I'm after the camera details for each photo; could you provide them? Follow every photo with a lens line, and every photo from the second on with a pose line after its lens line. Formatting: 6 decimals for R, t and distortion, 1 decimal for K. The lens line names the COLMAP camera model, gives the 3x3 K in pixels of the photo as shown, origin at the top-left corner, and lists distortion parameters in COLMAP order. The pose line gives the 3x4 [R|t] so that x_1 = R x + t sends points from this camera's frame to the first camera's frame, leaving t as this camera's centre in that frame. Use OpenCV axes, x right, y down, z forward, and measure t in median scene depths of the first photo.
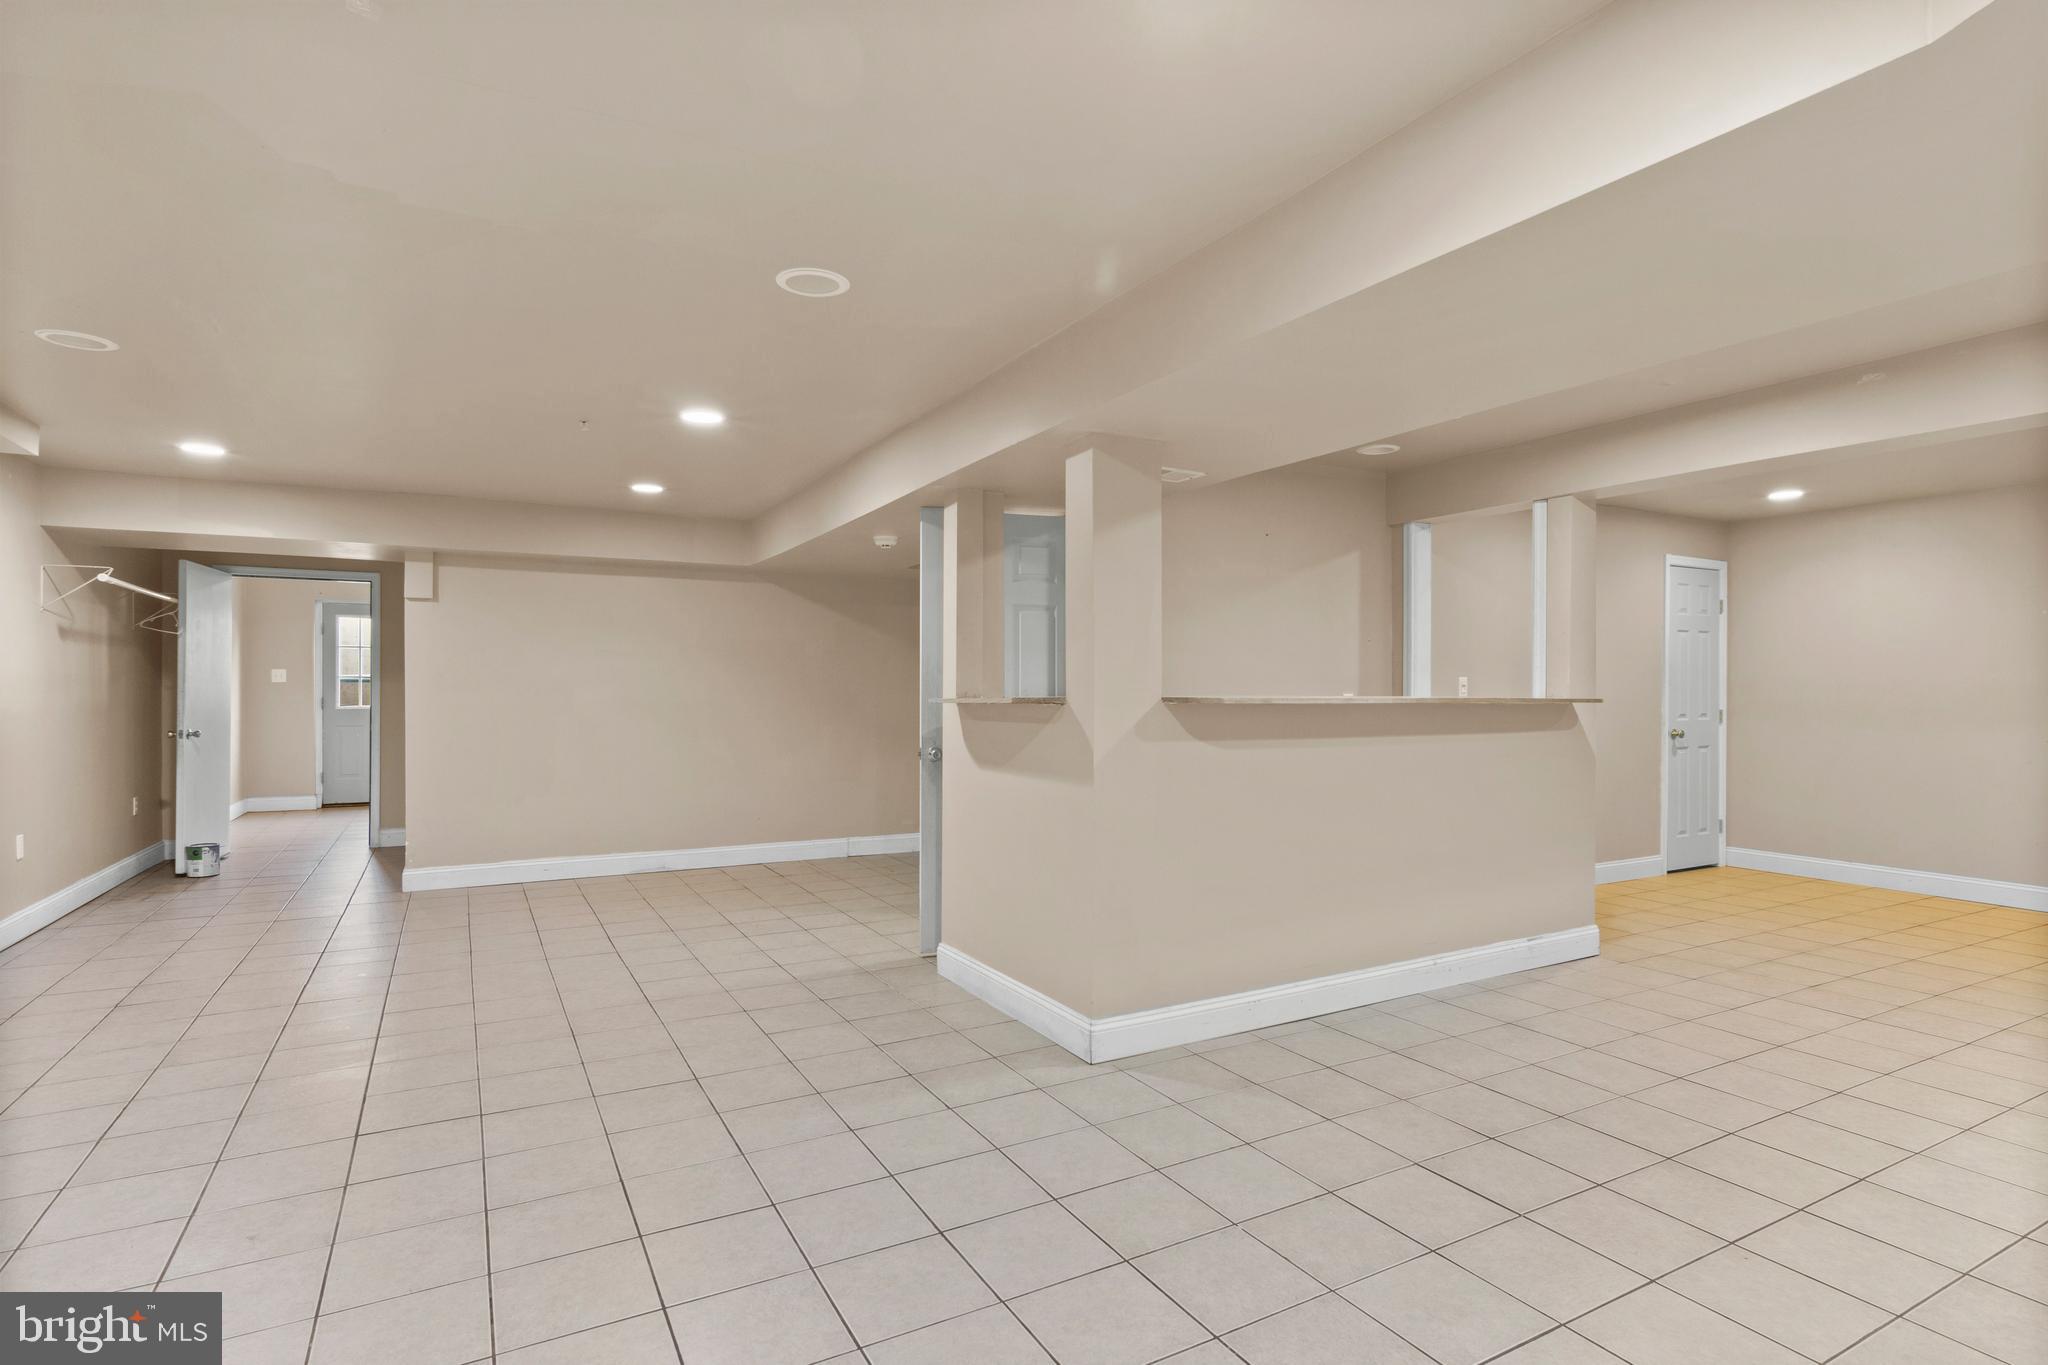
lens RADIAL K [[1040.6, 0, 1028.3], [0, 1040.6, 686.6], [0, 0, 1]] dist [-0.012072, 0.001028]
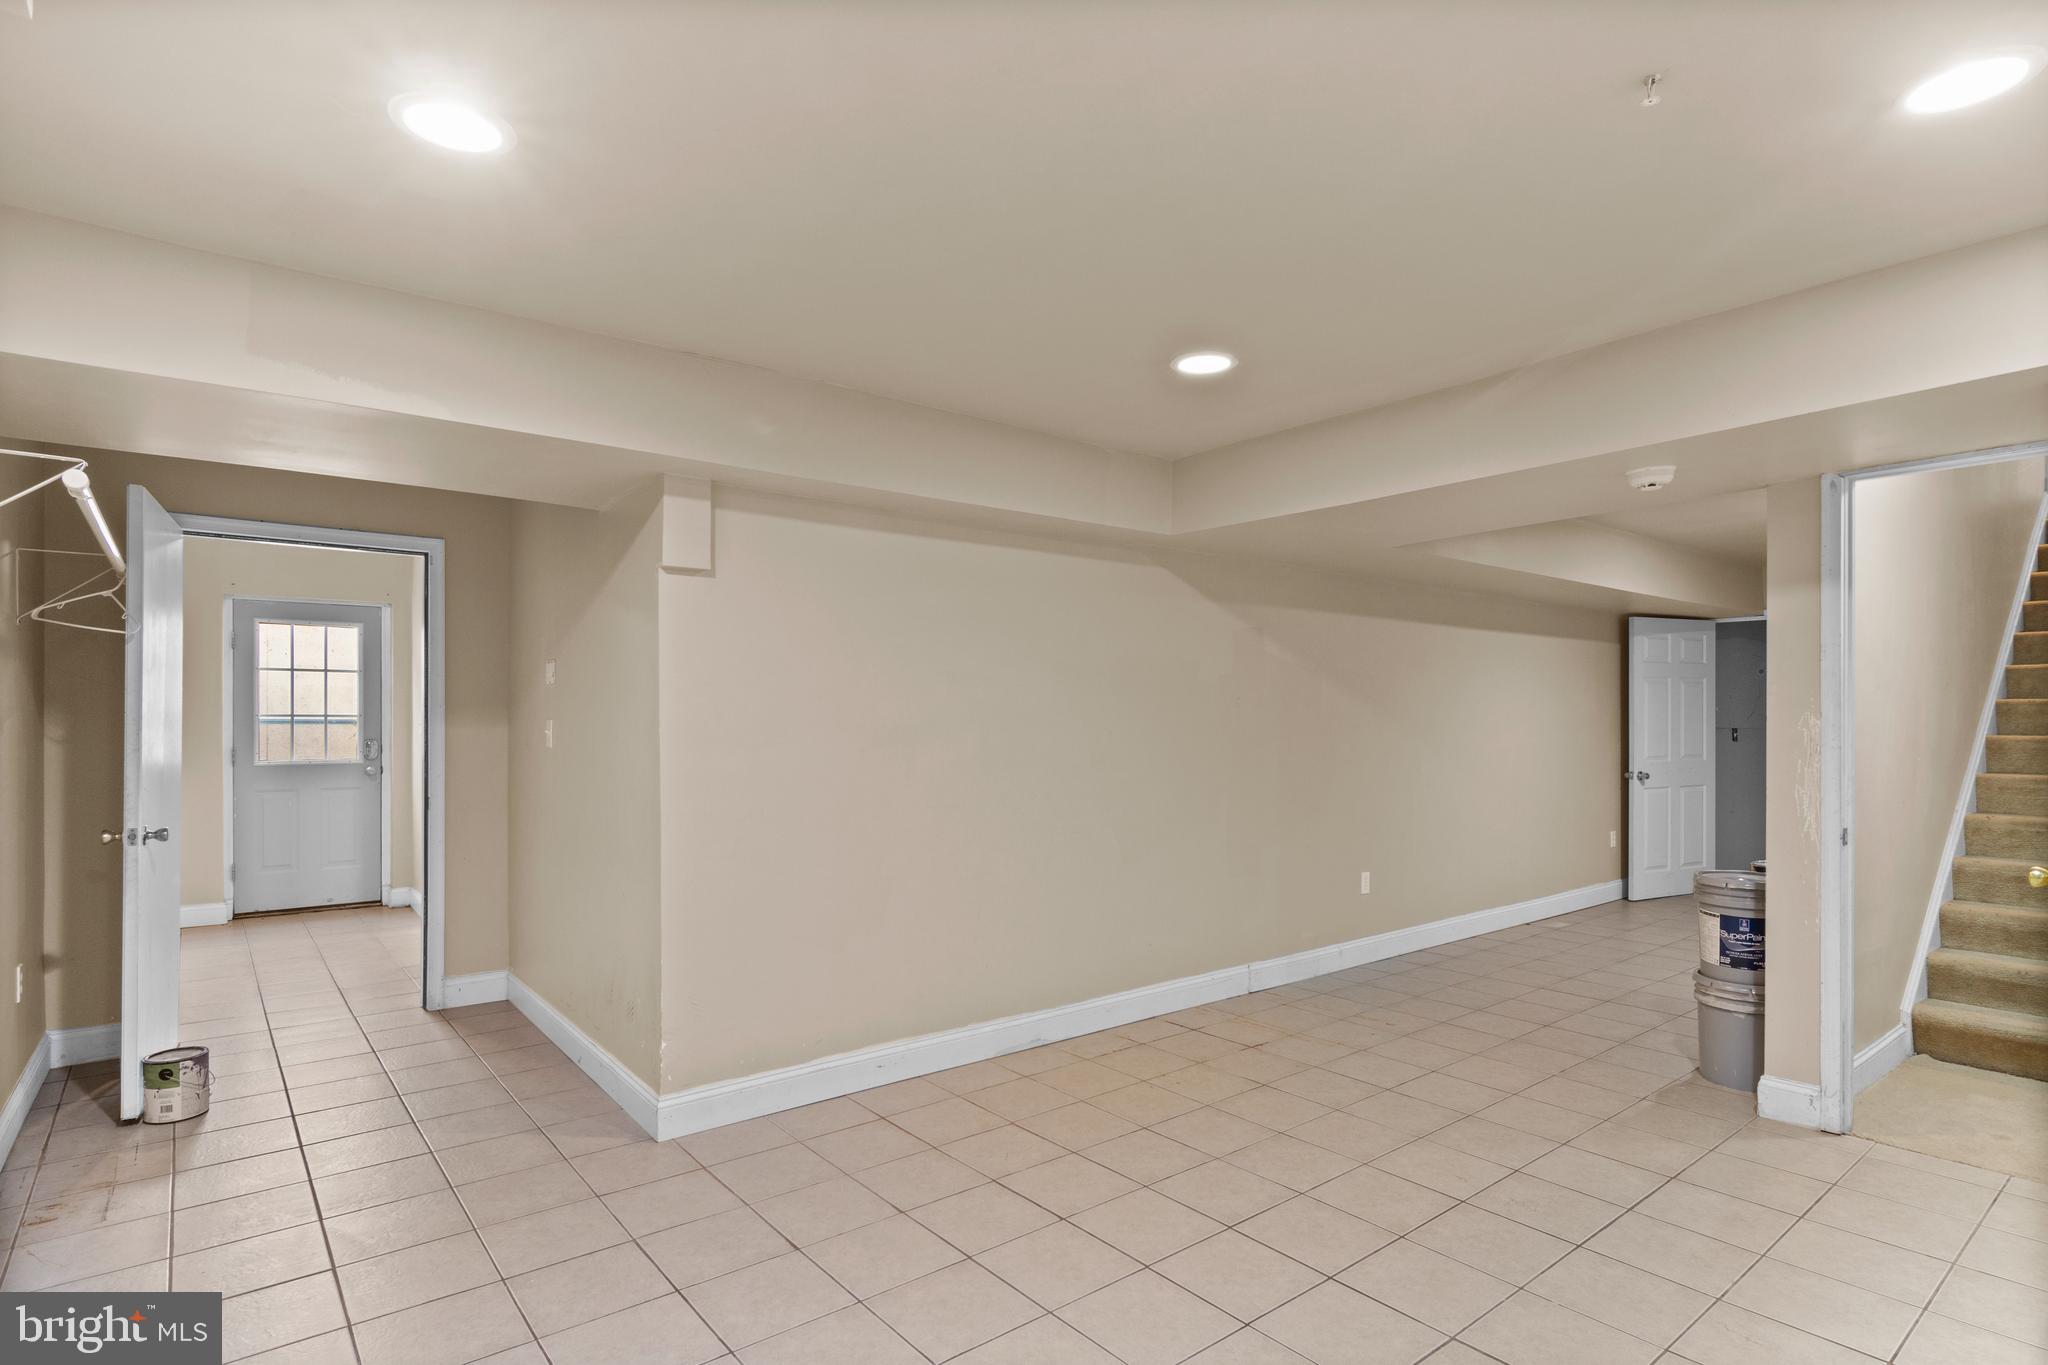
lens RADIAL K [[1040.6, 0, 1017.7], [0, 1040.6, 720.7], [0, 0, 1]] dist [-0.012072, 0.001028]
pose [[0.984277, -0.002261, 0.176616, -0.486086], [0.002126, 0.999997, 0.000954, -0.008951], [-0.176618, -0.000564, 0.984279, 0.434849]]
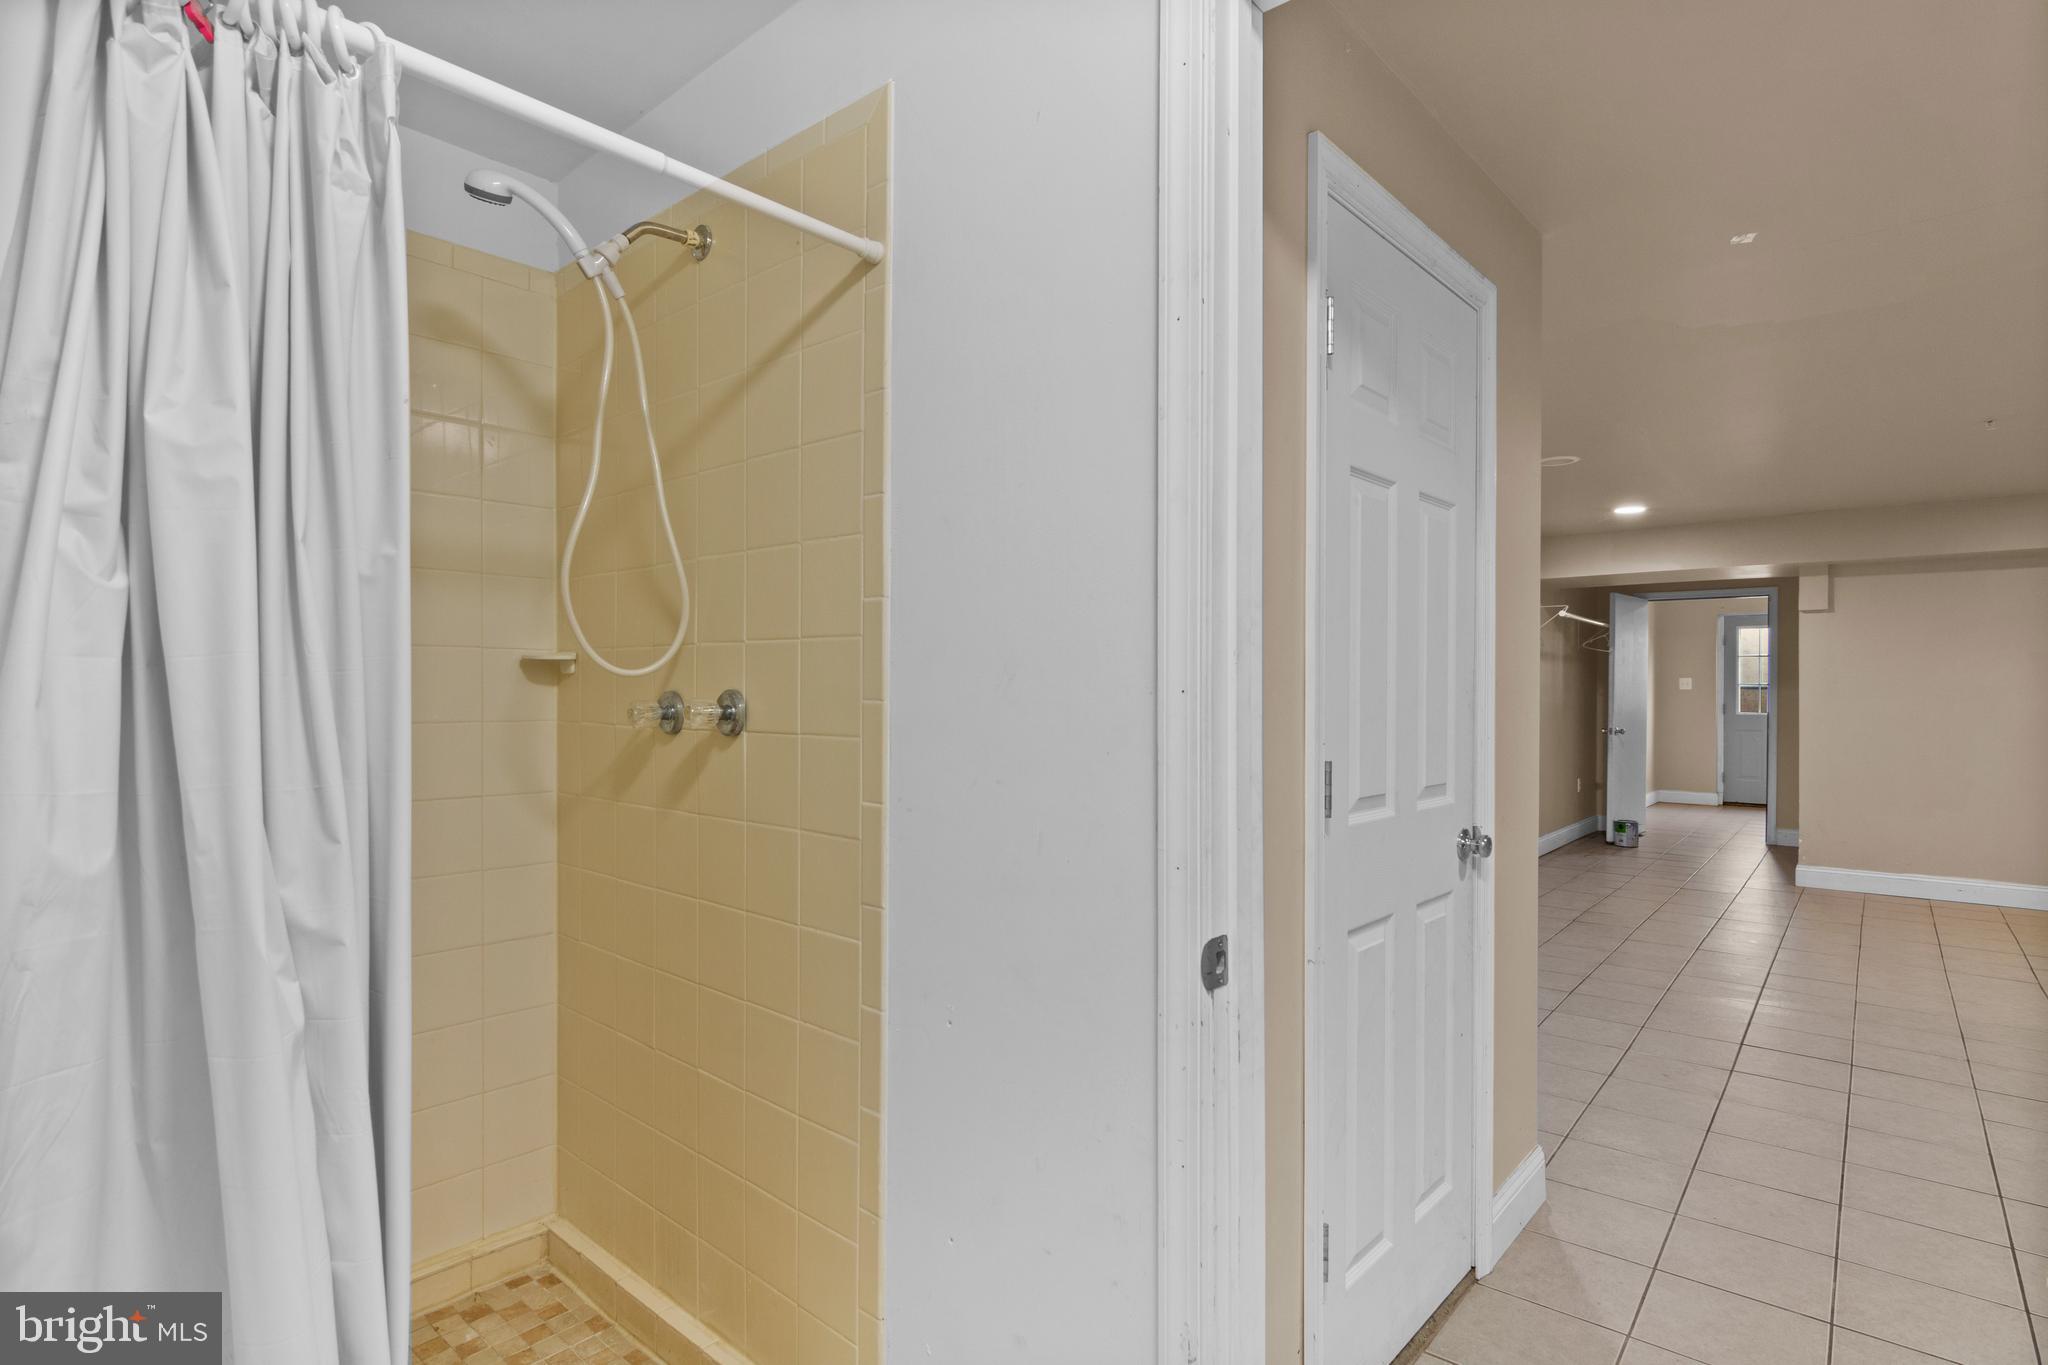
lens RADIAL K [[1040.6, 0, 1031.8], [0, 1040.6, 695.0], [0, 0, 1]] dist [-0.012072, 0.001028]
pose [[0.372353, 0.003433, -0.928085, 0.088463], [-0.002140, 0.999994, 0.002841, -0.000224], [0.928089, 0.000929, 0.372358, -0.124958]]
